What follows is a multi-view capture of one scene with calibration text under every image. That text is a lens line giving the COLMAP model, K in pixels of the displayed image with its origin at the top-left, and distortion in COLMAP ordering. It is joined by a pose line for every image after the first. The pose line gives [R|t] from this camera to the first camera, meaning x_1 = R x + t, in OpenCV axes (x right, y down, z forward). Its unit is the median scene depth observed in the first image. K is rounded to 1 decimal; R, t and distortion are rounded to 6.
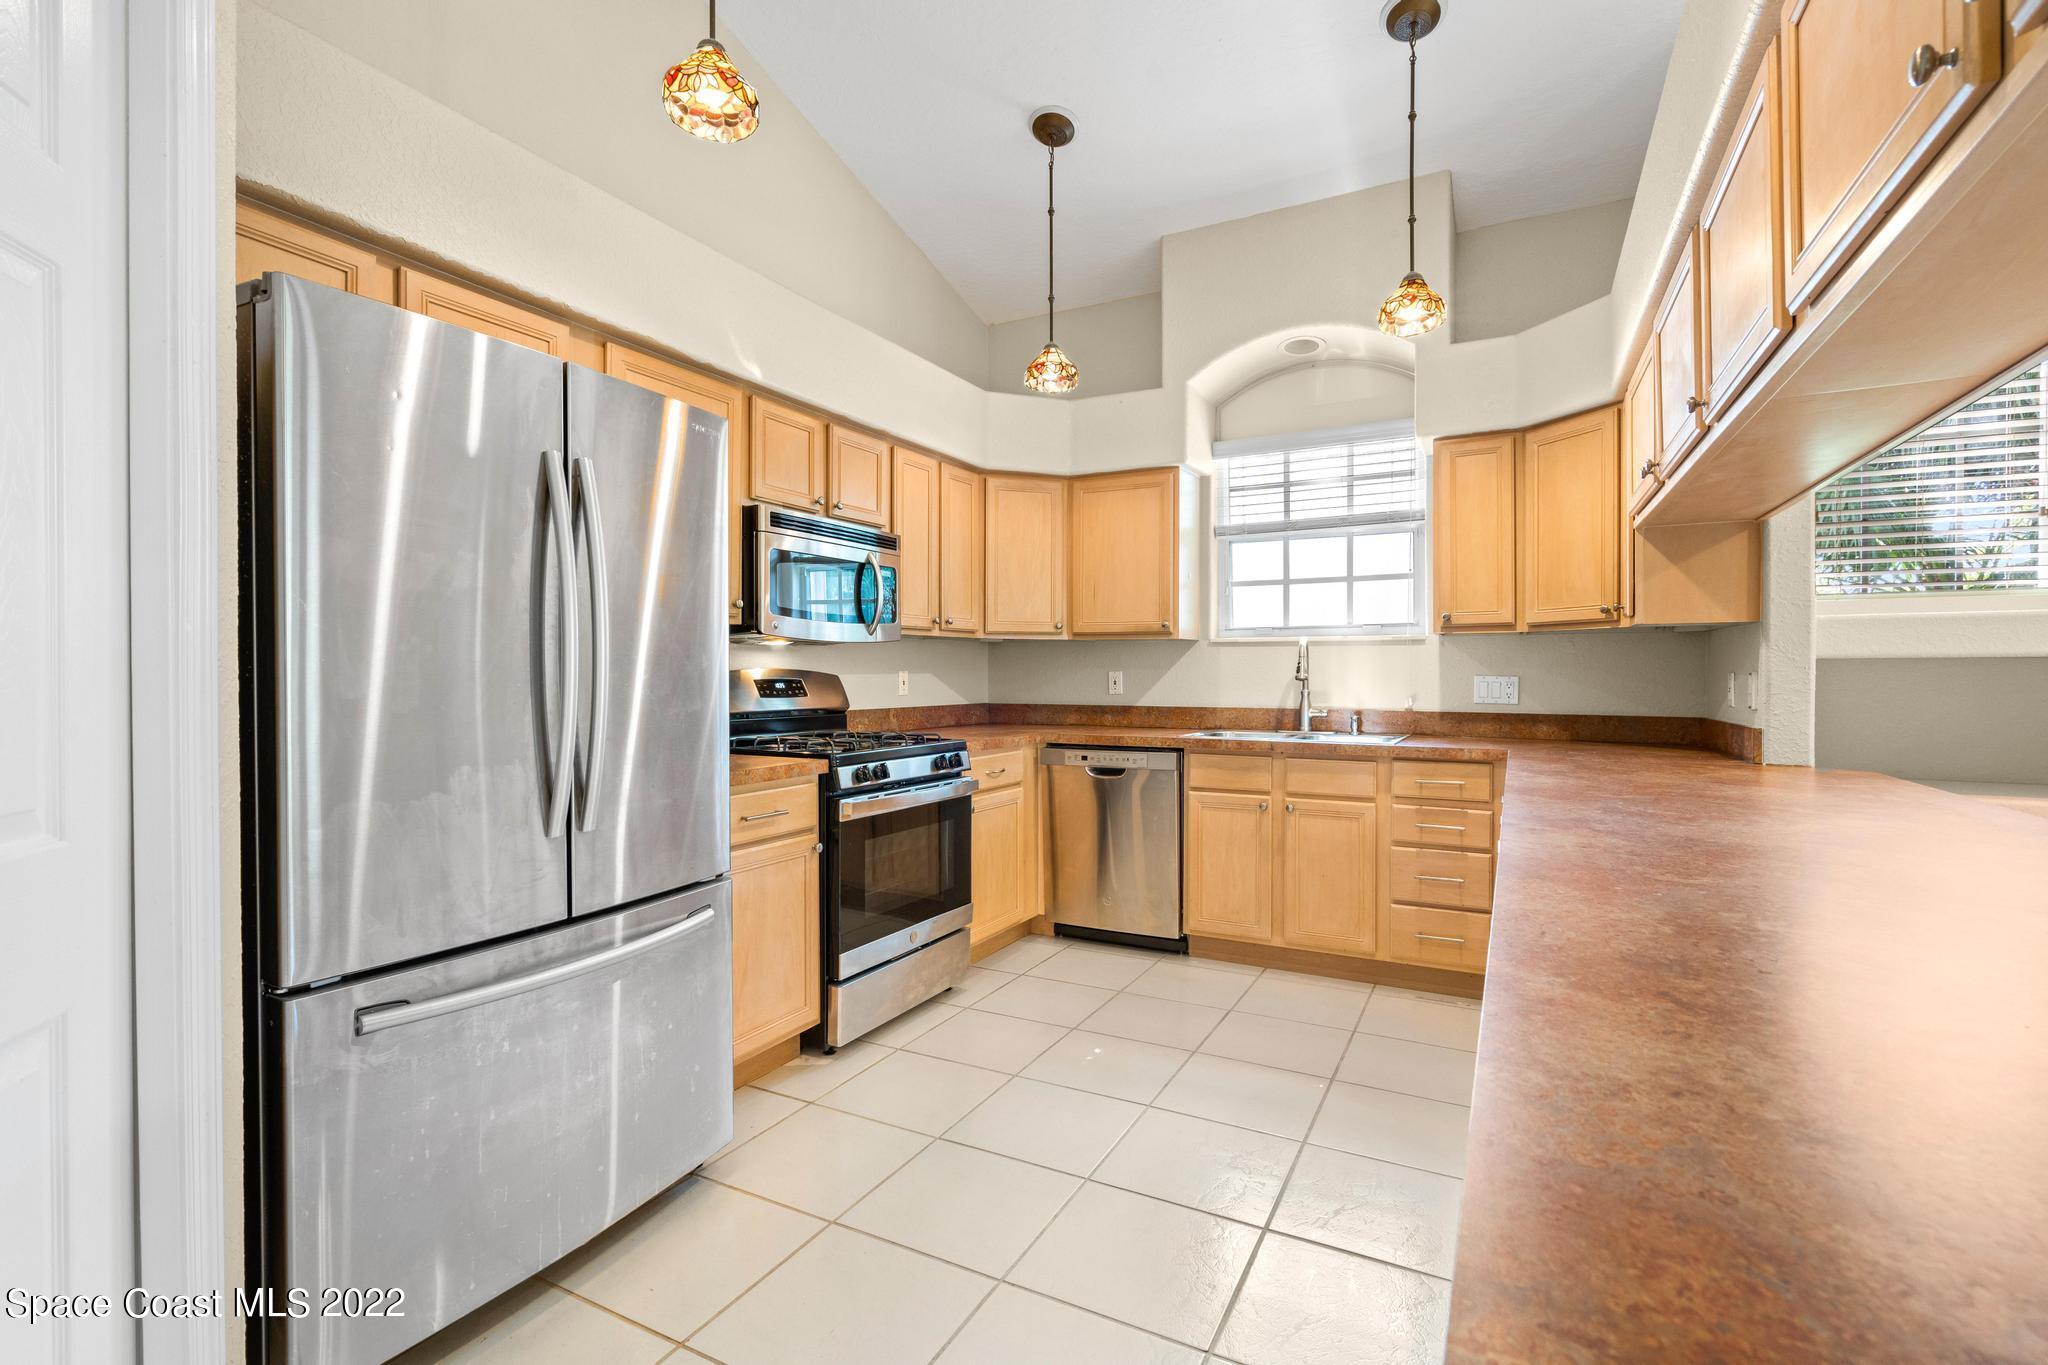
lens RADIAL K [[920.6, 0, 1008.7], [0, 920.6, 674.9], [0, 0, 1]] dist [-0.009321, 0.001462]
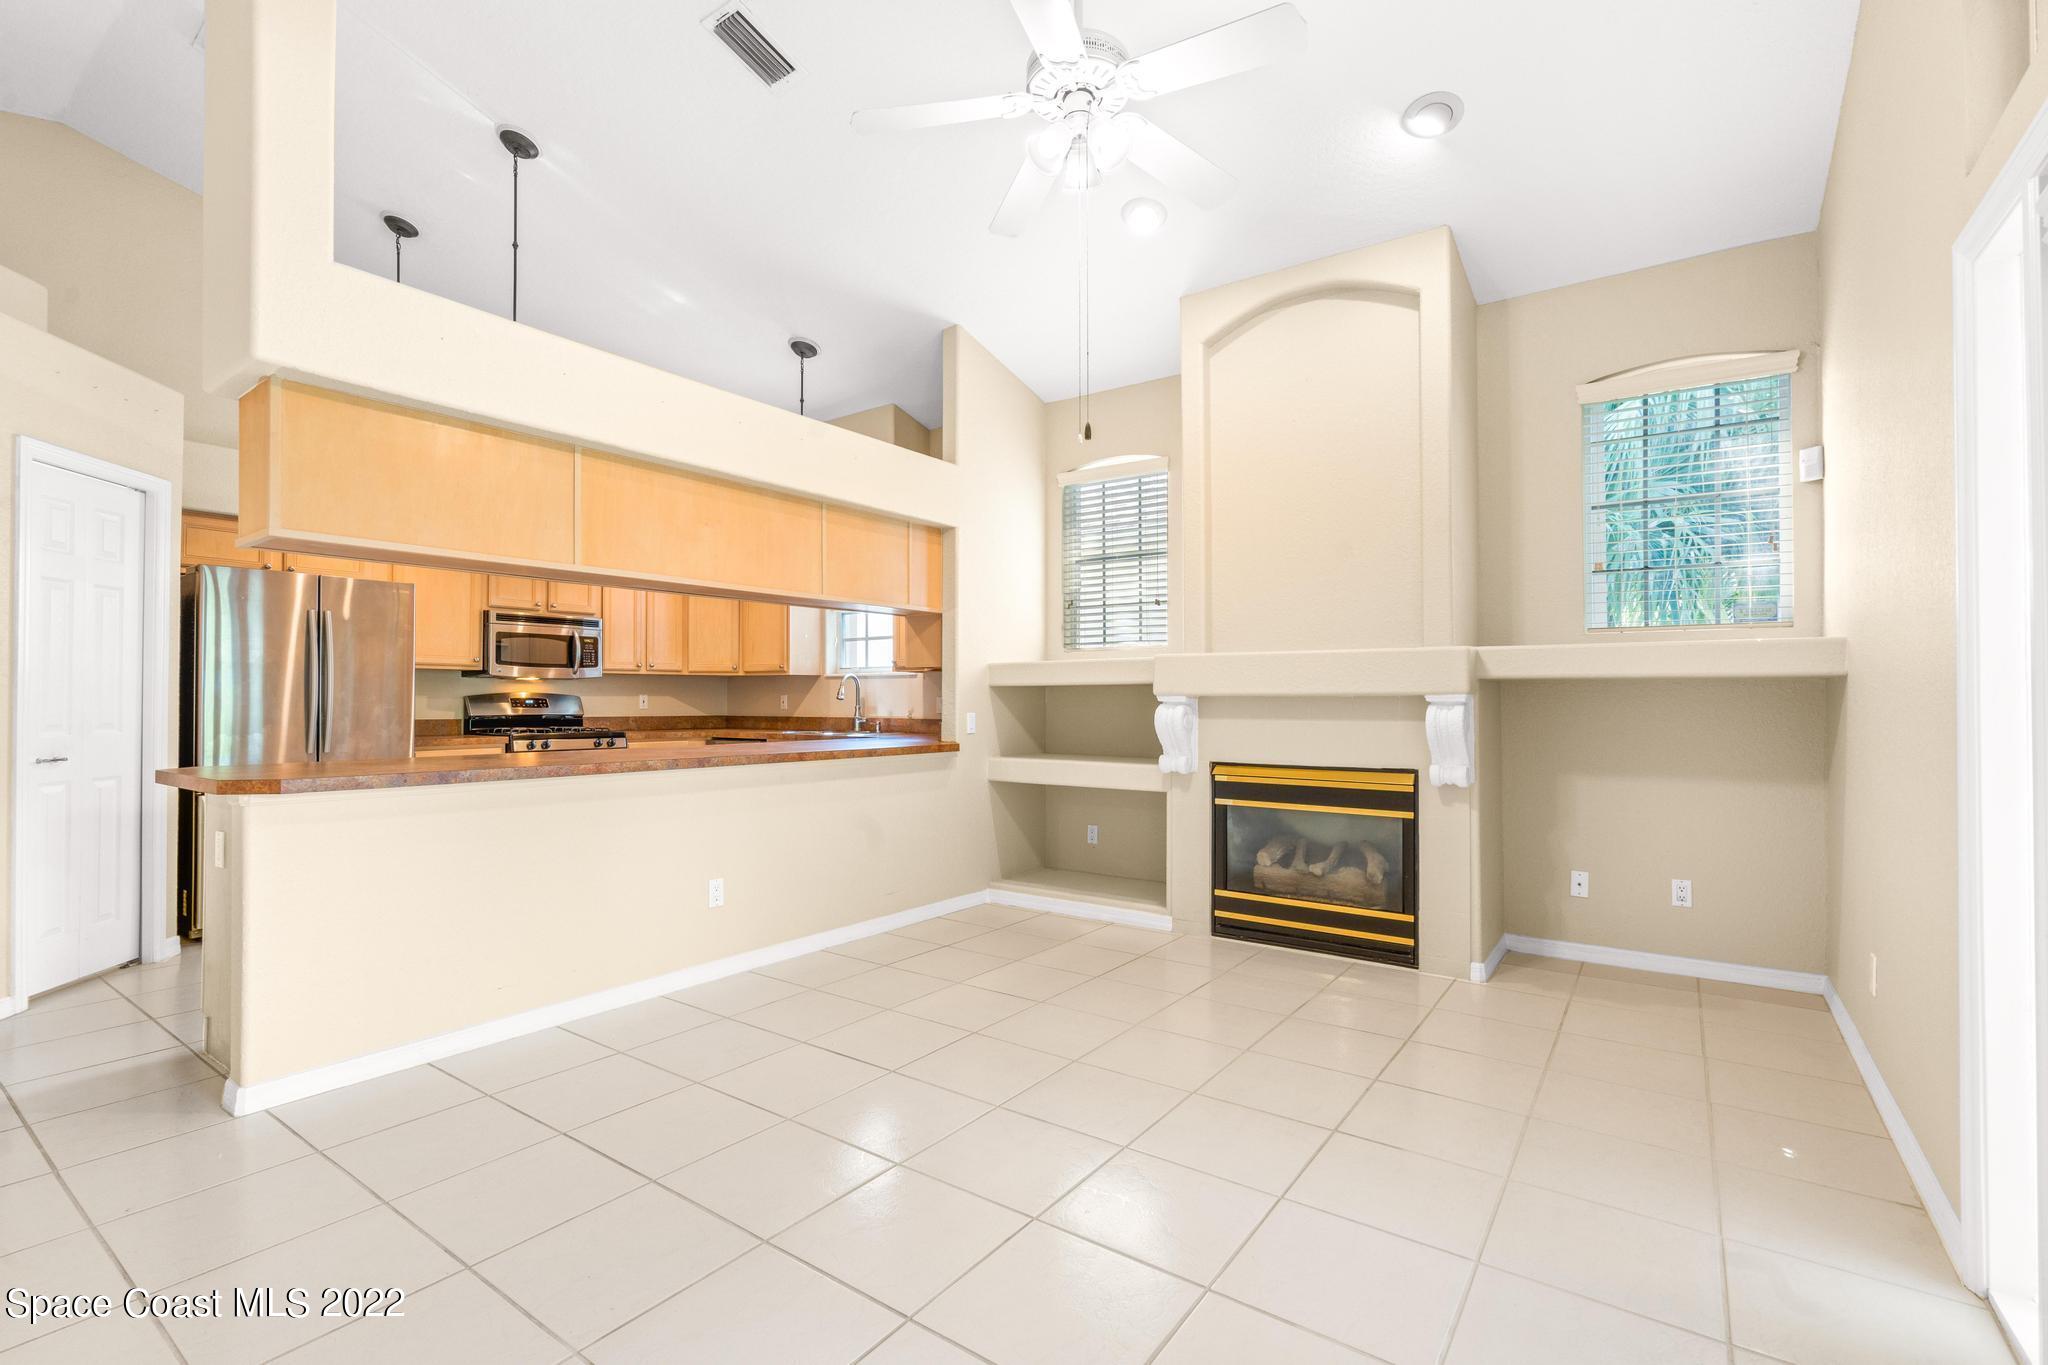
lens RADIAL K [[920.6, 0, 1017.0], [0, 920.6, 690.5], [0, 0, 1]] dist [-0.009321, 0.001462]
pose [[0.990120, -0.001192, -0.140214, 0.940312], [-0.000687, 0.999911, -0.013349, 0.012128], [0.140218, 0.013313, 0.990031, -0.665716]]
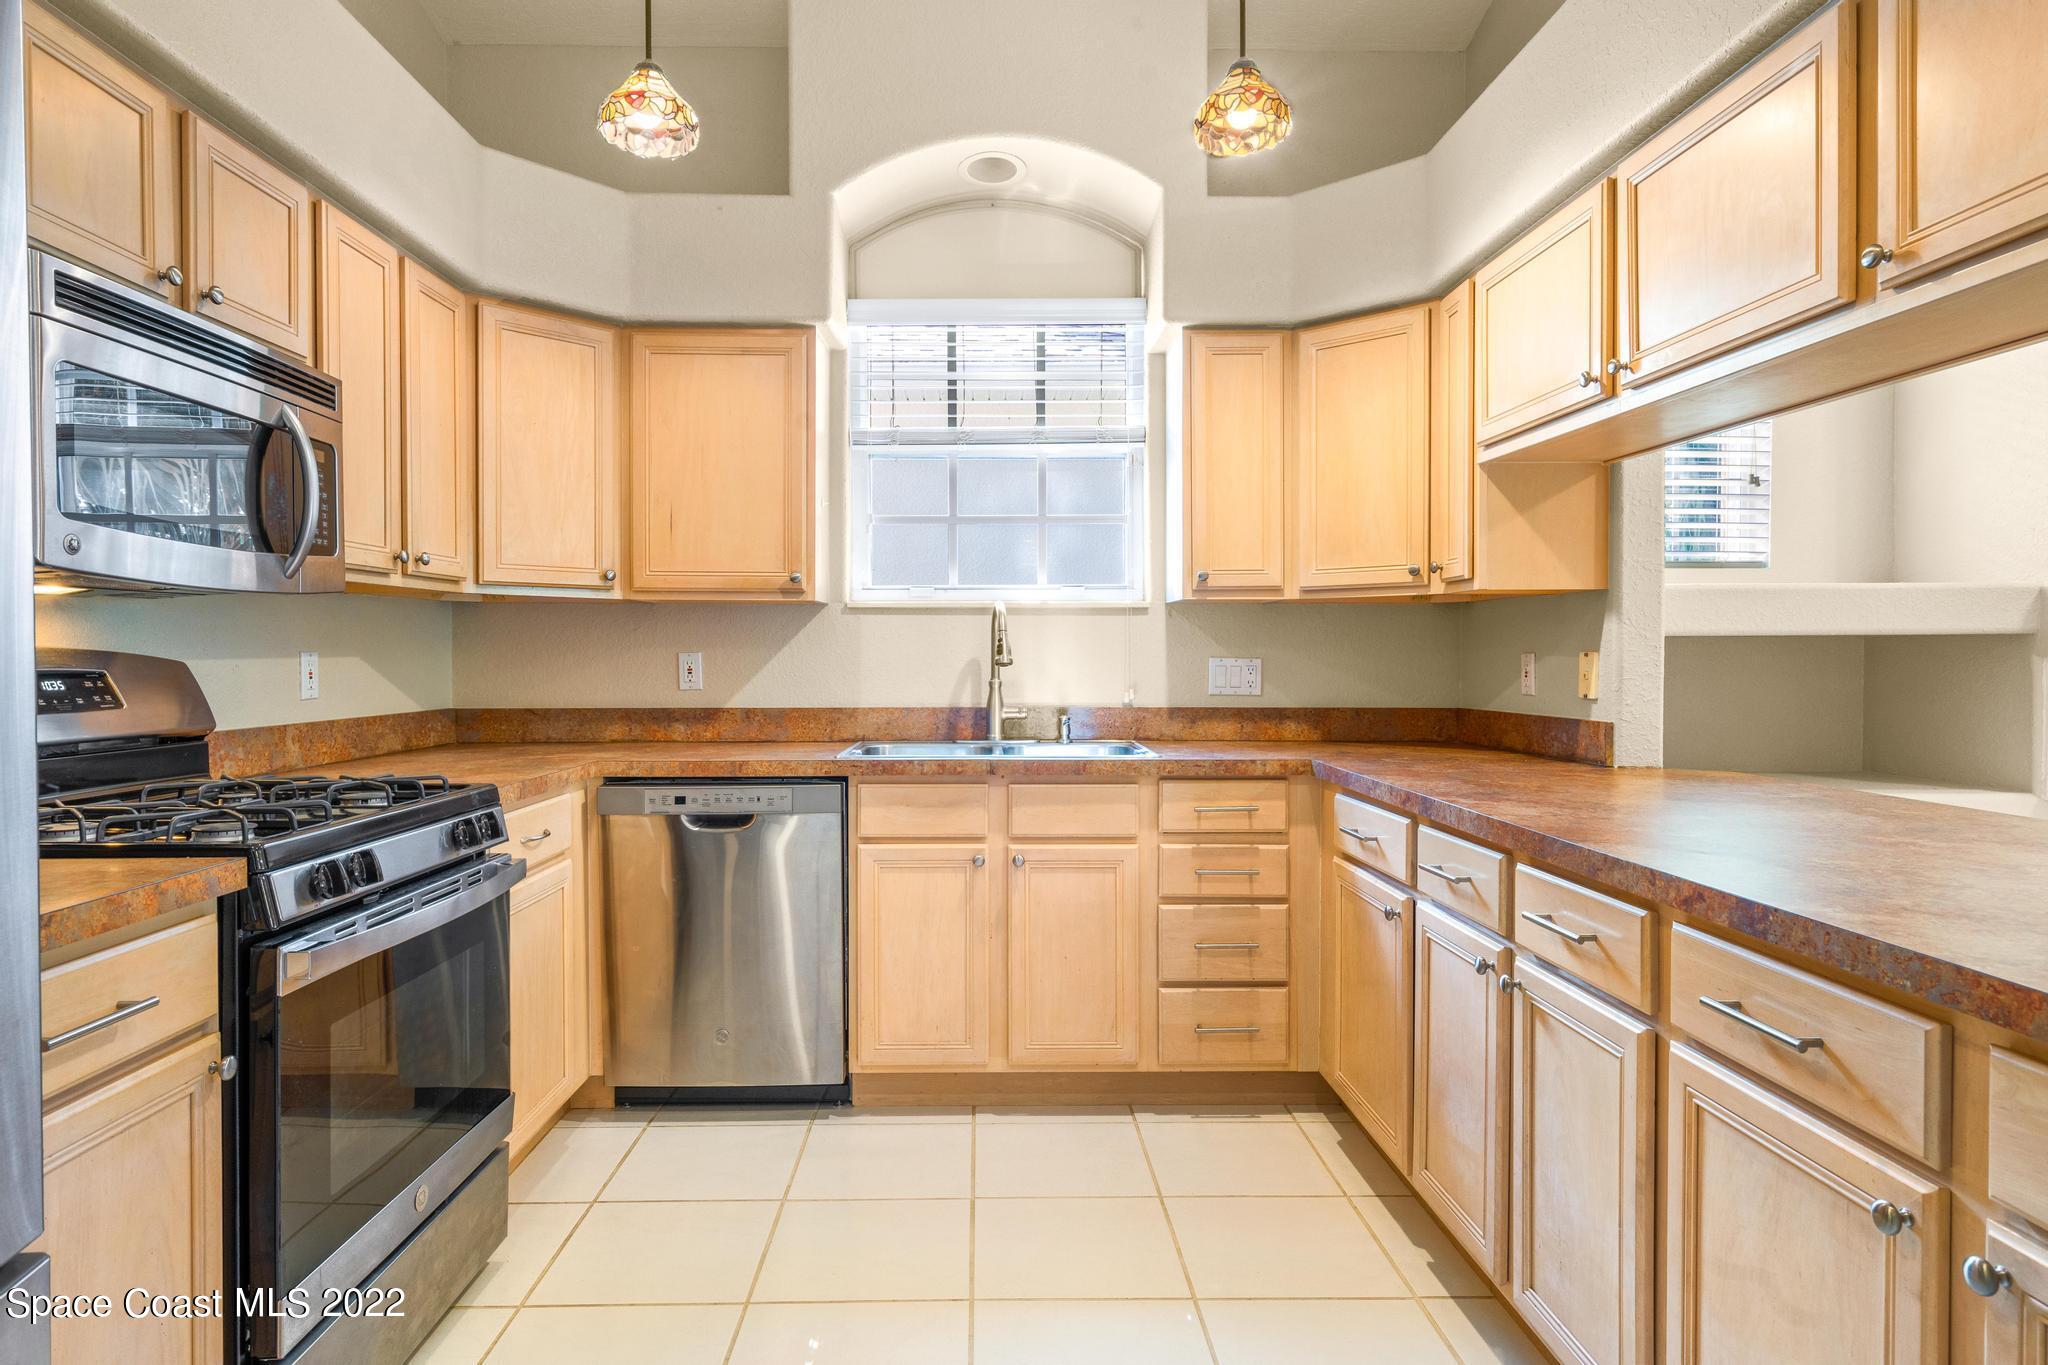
lens RADIAL K [[1179.9, 0, 969.5], [0, 1179.9, 665.7], [0, 0, 1]] dist [-0.006585, 0.001250]
pose [[0.877238, -0.006716, 0.480008, -0.125952], [0.003596, 0.999966, 0.007419, -0.000460], [-0.480042, -0.004783, 0.877233, 0.276574]]
